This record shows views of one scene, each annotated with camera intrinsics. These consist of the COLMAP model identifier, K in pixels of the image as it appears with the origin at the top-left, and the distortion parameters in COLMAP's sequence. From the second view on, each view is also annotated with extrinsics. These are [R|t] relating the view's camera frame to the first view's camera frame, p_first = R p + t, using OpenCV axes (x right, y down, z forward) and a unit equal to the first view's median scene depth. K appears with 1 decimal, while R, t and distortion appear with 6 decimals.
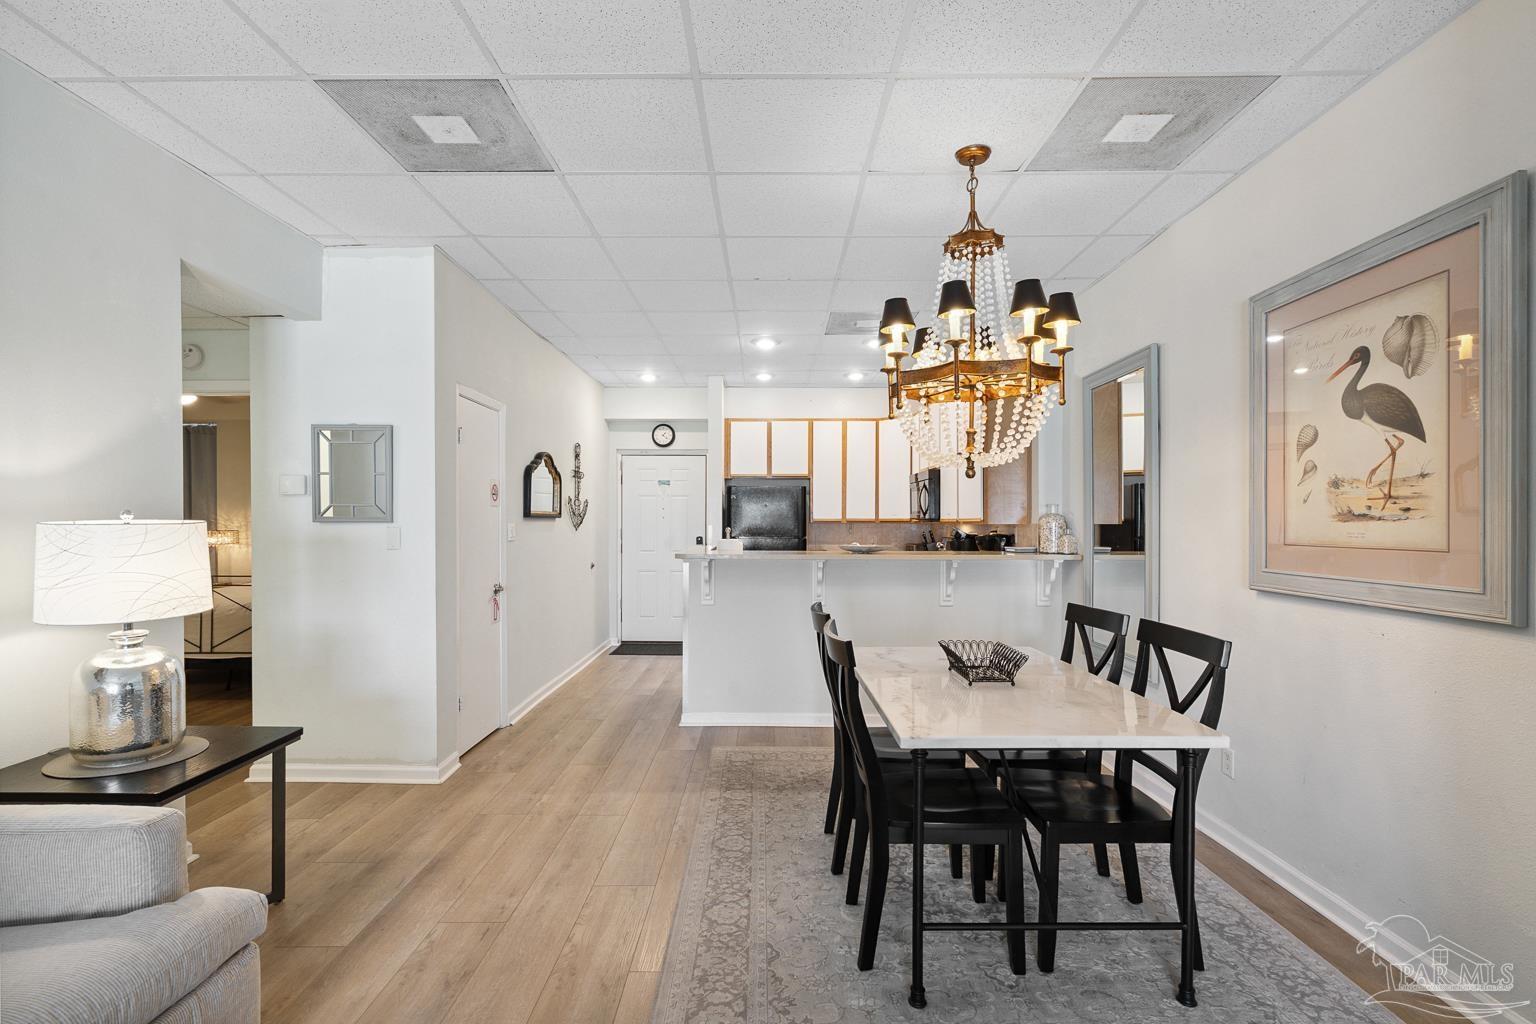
lens RADIAL K [[689.9, 0, 770.3], [0, 689.9, 529.1], [0, 0, 1]] dist [-0.002929, -0.000058]
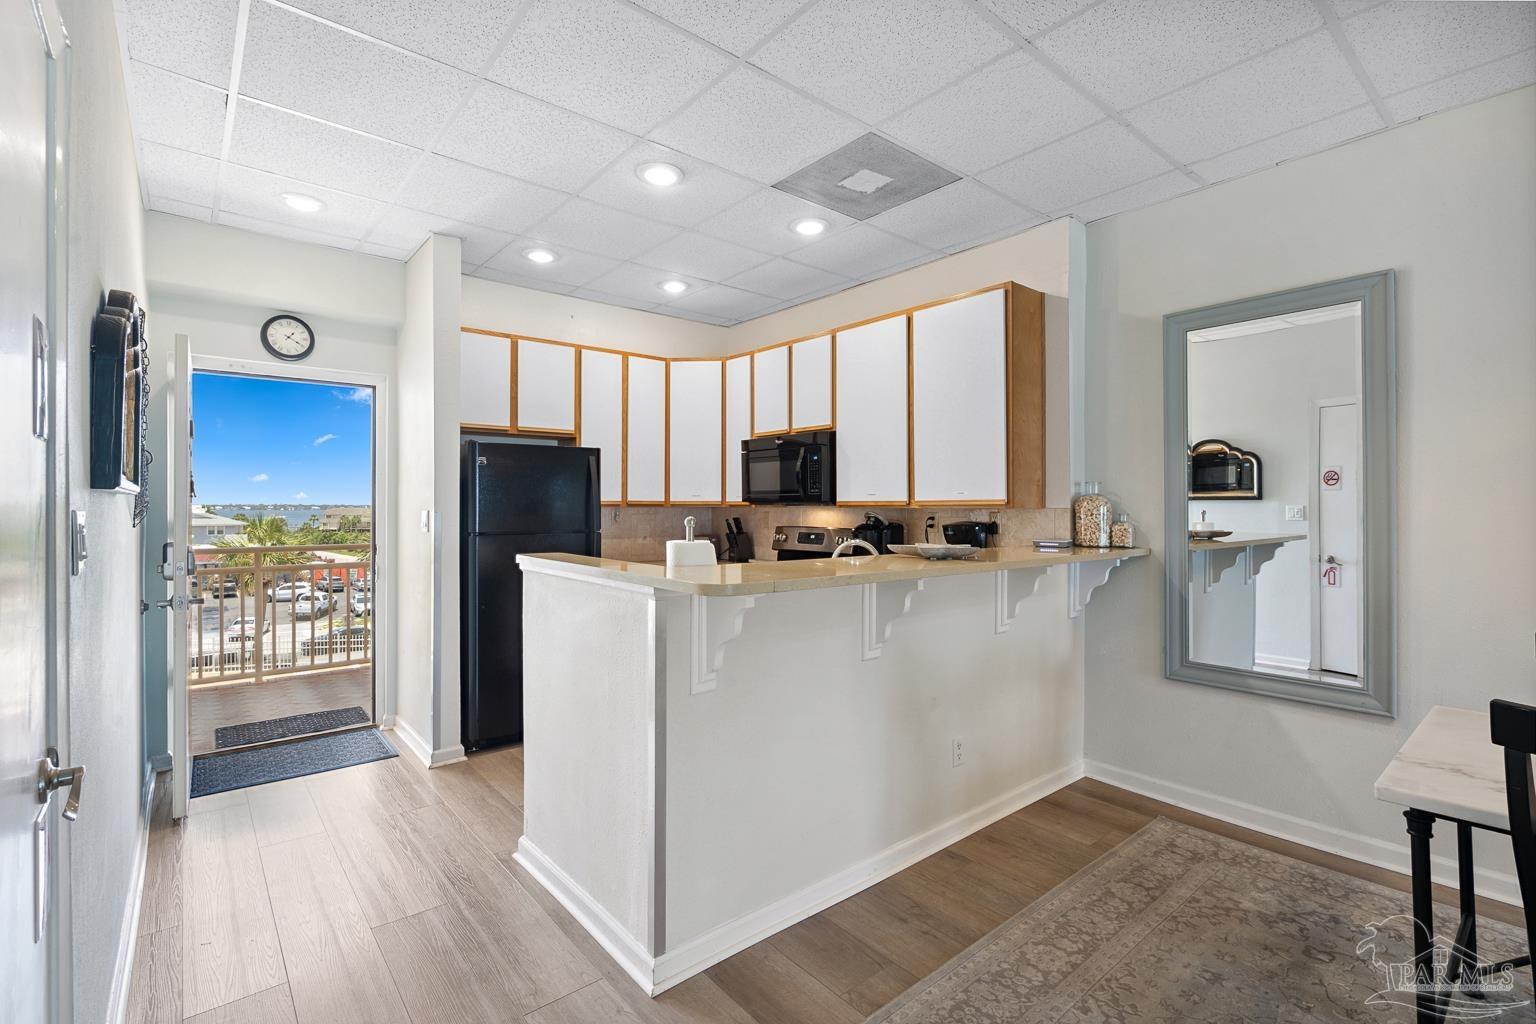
lens RADIAL K [[690.6, 0, 762.4], [0, 690.6, 506.6], [0, 0, 1]] dist [-0.002546, 0.000019]
pose [[0.775862, -0.000970, 0.630902, -0.613831], [0.006747, 0.999954, -0.006760, -0.010460], [-0.630867, 0.009501, 0.775833, 1.134585]]
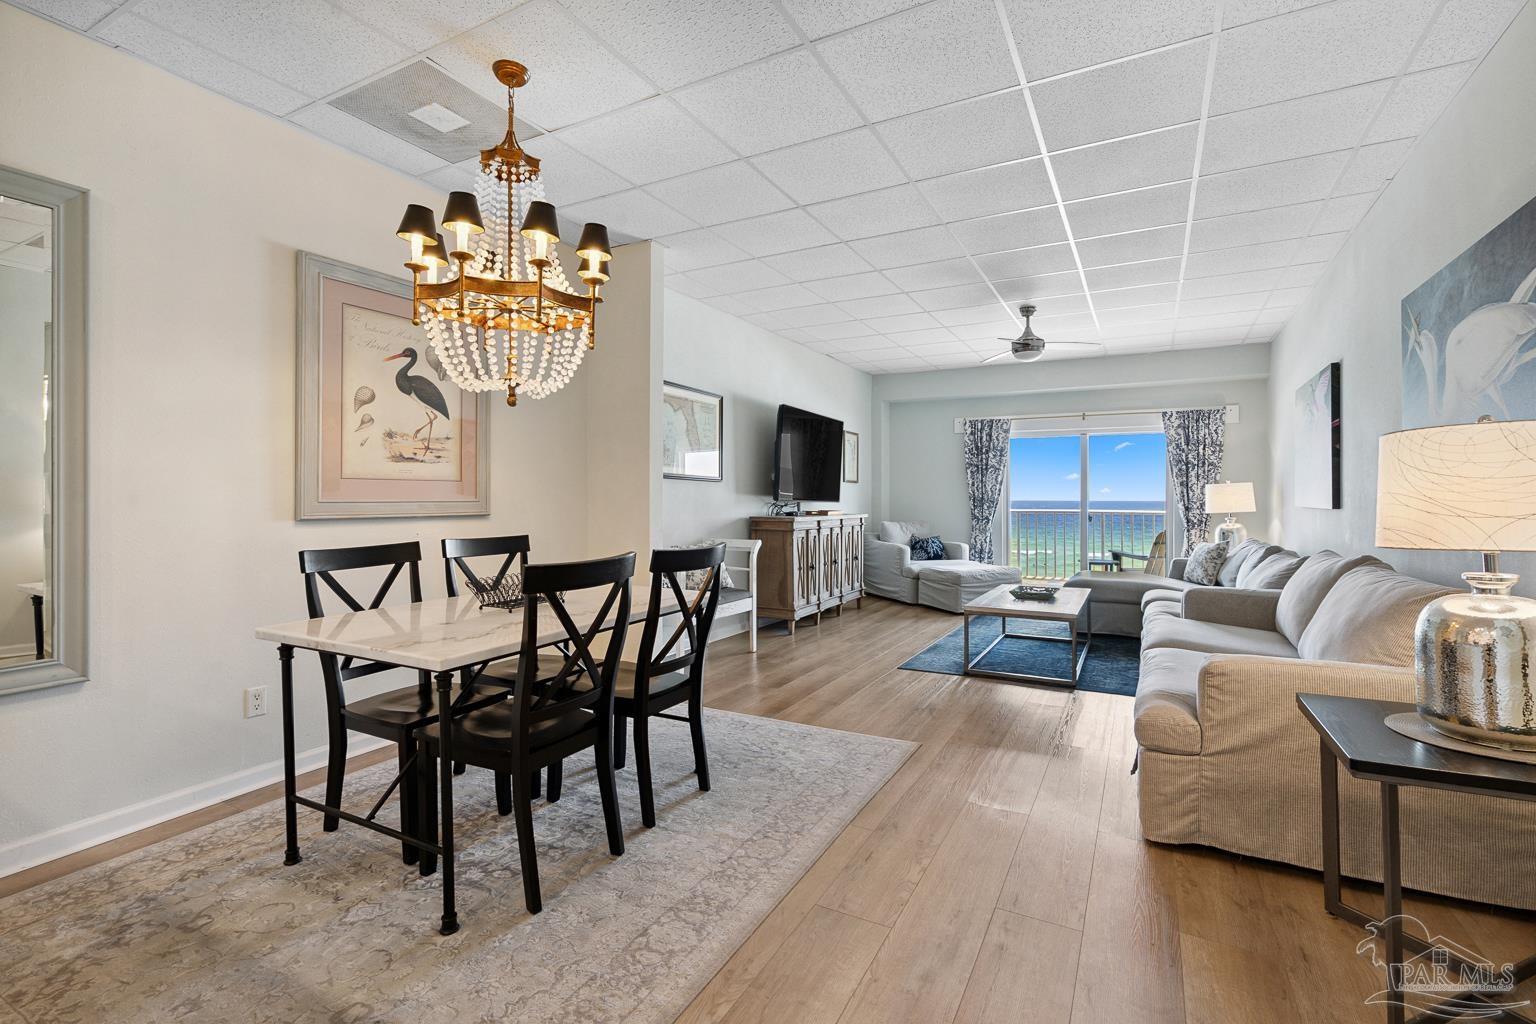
lens RADIAL K [[721.7, 0, 757.8], [0, 721.7, 491.1], [0, 0, 1]] dist [-0.002318, 0.000000]
pose [[-0.869594, 0.002689, 0.493760, -0.513859], [0.003149, 0.999995, 0.000099, 0.046739], [-0.493758, 0.001641, -0.869598, 1.729787]]
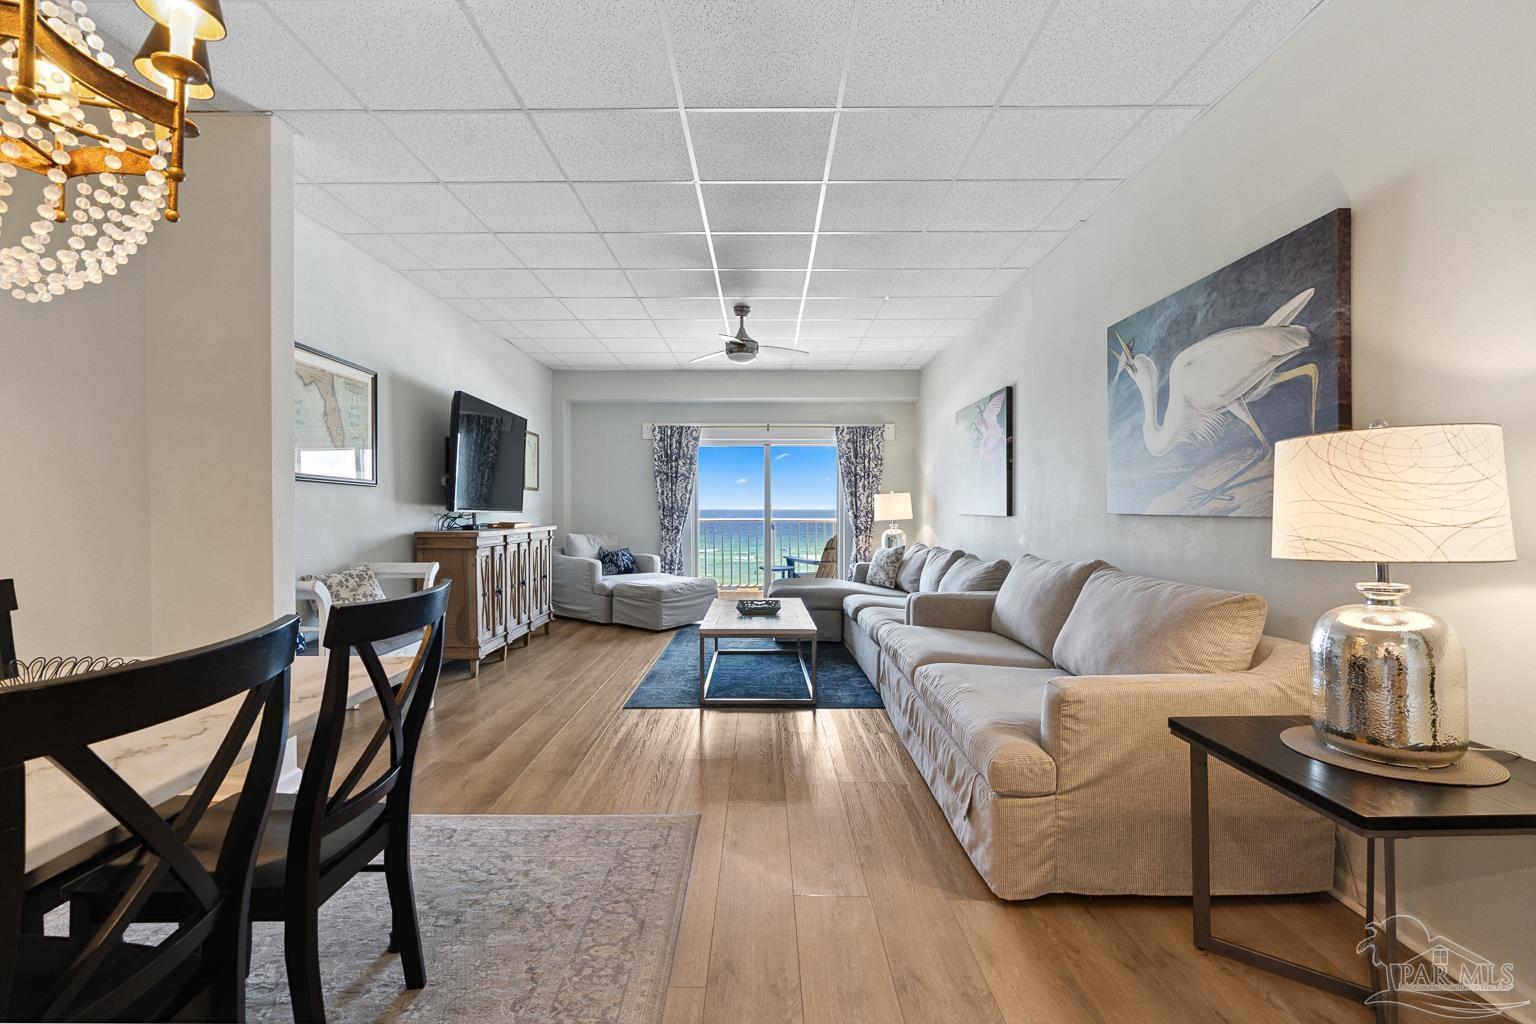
lens RADIAL K [[703.2, 0, 763.2], [0, 703.2, 509.9], [0, 0, 1]] dist [-0.000466, 0.000424]
pose [[-0.999897, 0.000476, 0.014368, -0.228459], [0.000683, 0.999896, 0.014378, 0.049538], [-0.014360, 0.014387, -0.999793, 1.455229]]
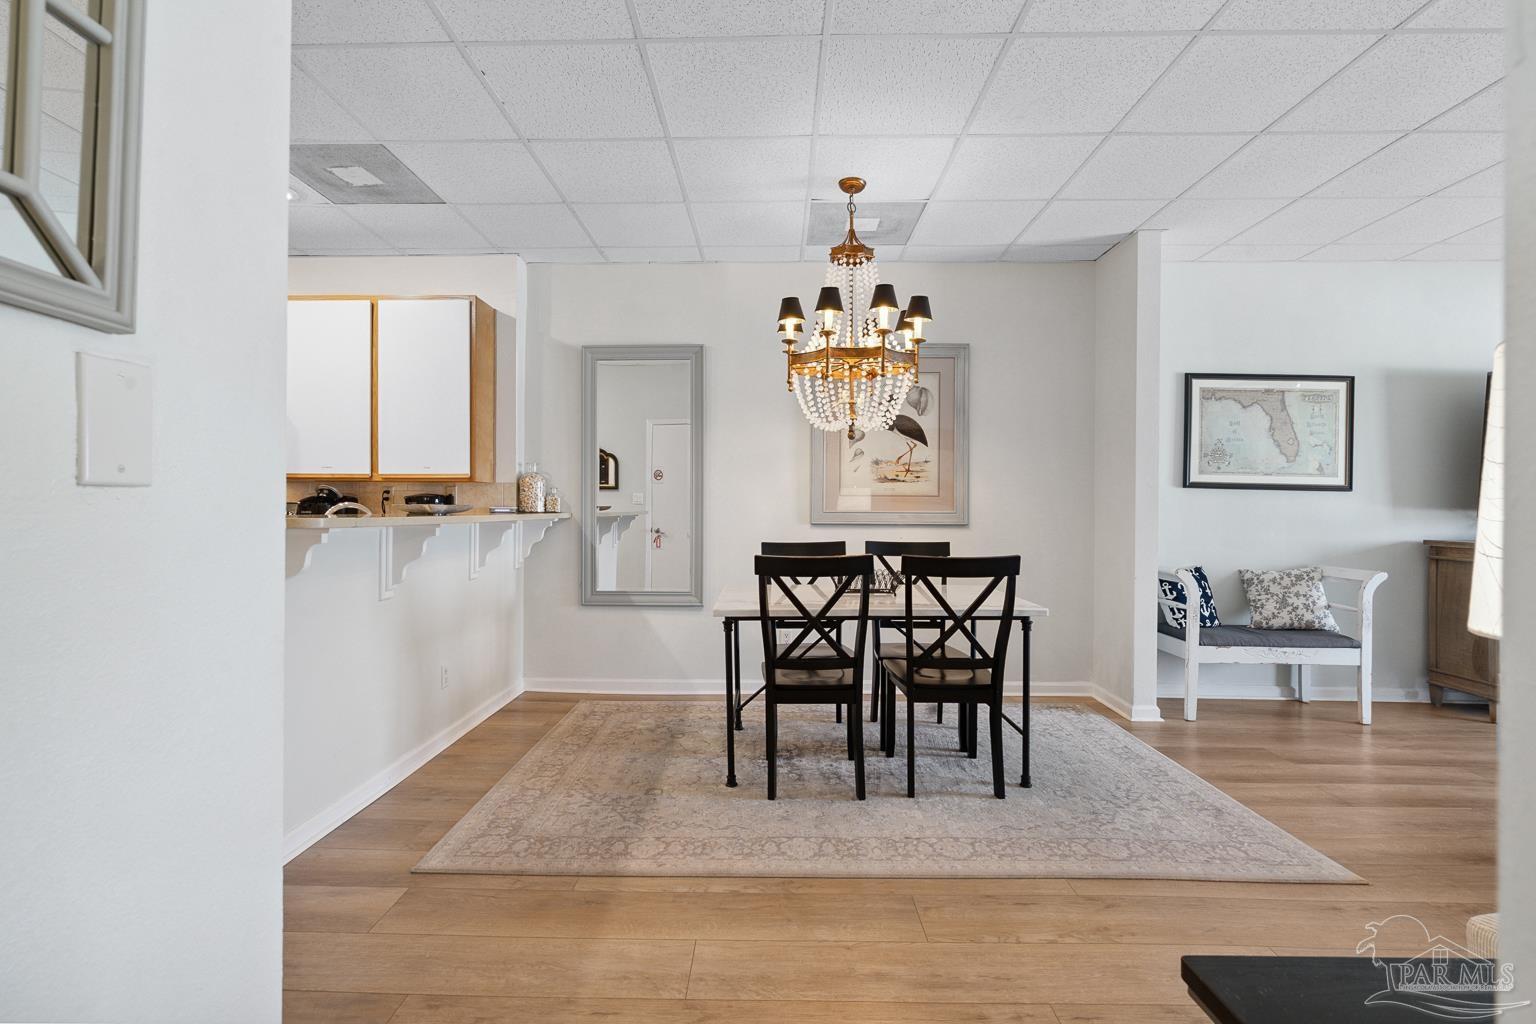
lens RADIAL K [[696.8, 0, 743.6], [0, 696.8, 503.2], [0, 0, 1]] dist [0.000305, 0.000192]
pose [[0.045673, 0.005346, 0.998942, -1.007413], [0.003597, 0.999978, -0.005516, 0.049607], [-0.998950, 0.003845, 0.045653, 1.154319]]
